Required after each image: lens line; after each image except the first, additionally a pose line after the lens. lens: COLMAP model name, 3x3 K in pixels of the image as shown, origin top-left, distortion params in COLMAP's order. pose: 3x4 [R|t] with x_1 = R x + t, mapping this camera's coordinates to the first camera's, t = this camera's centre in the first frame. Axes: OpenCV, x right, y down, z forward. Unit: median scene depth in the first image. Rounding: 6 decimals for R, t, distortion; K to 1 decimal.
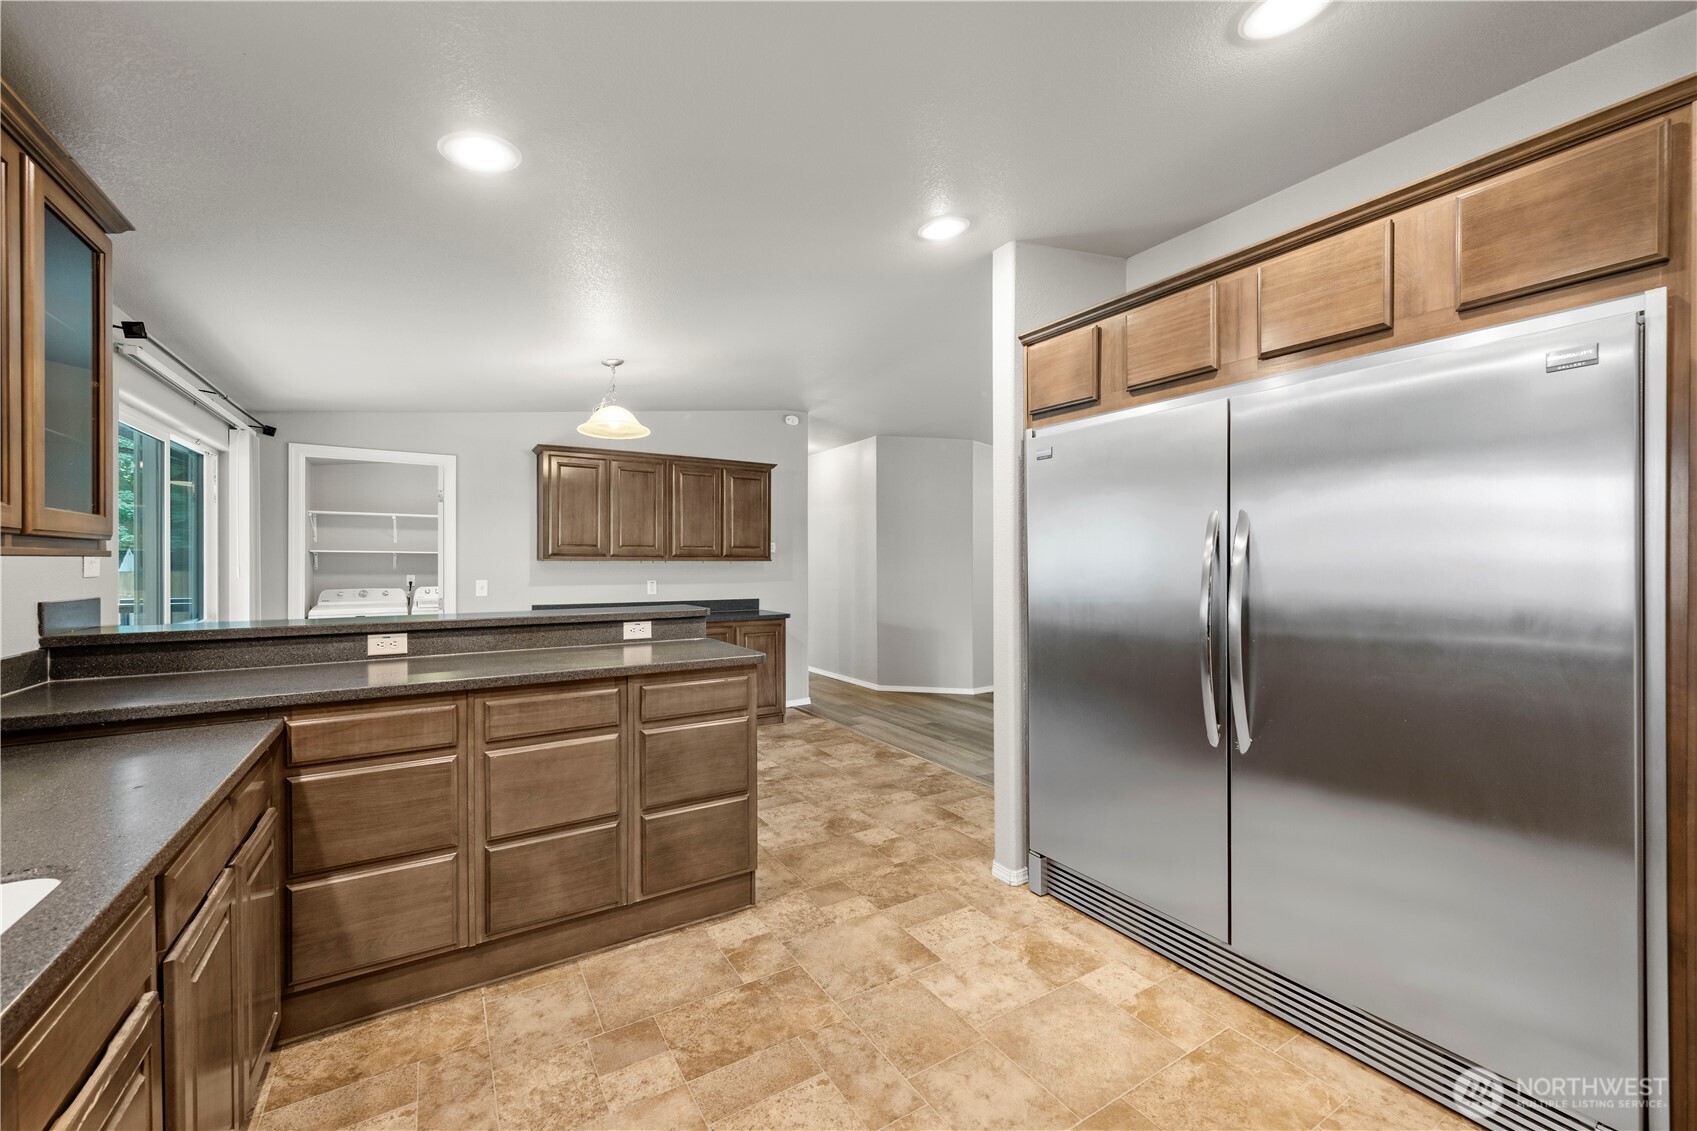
lens RADIAL K [[677.7, 0, 850.3], [0, 677.7, 562.6], [0, 0, 1]] dist [-0.000651, 0.000623]
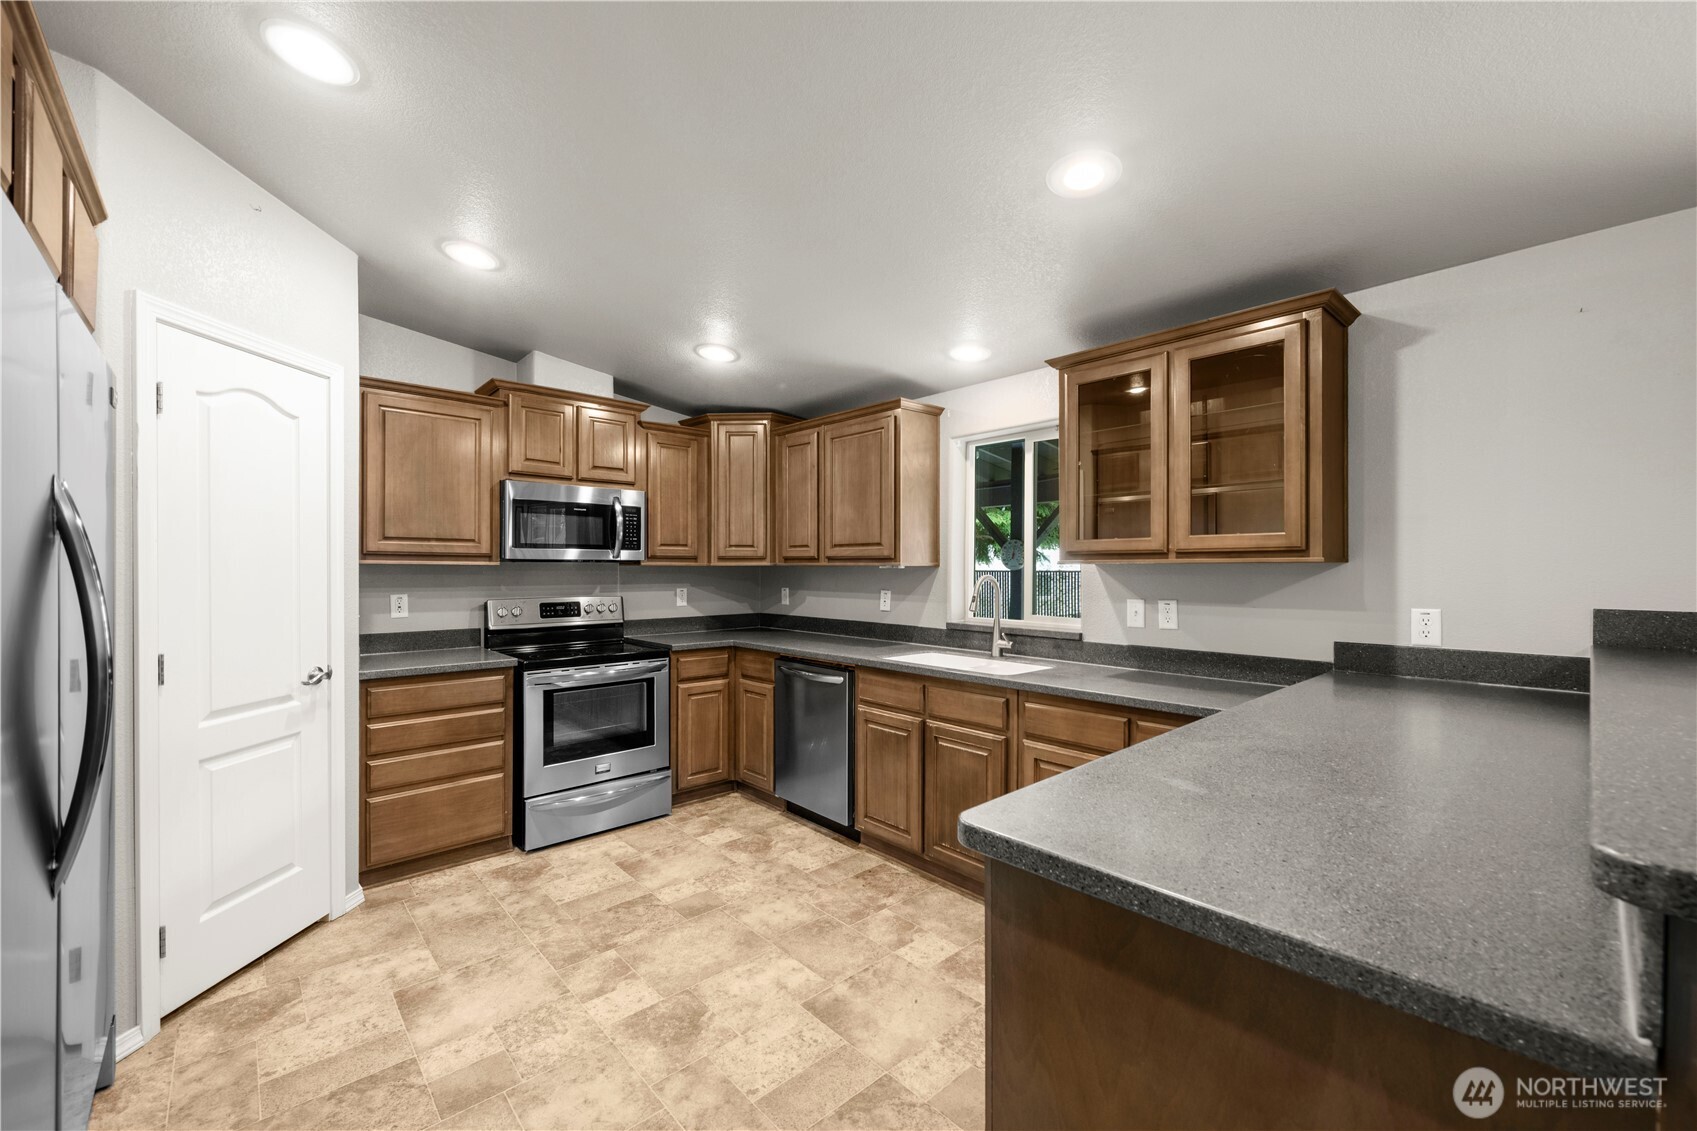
lens RADIAL K [[677.7, 0, 853.2], [0, 677.7, 572.4], [0, 0, 1]] dist [-0.000651, 0.000623]
pose [[-0.982224, 0.002093, -0.187702, -0.000189], [0.000829, 0.999976, 0.006812, 0.000672], [0.187712, 0.006535, -0.982202, 1.064501]]
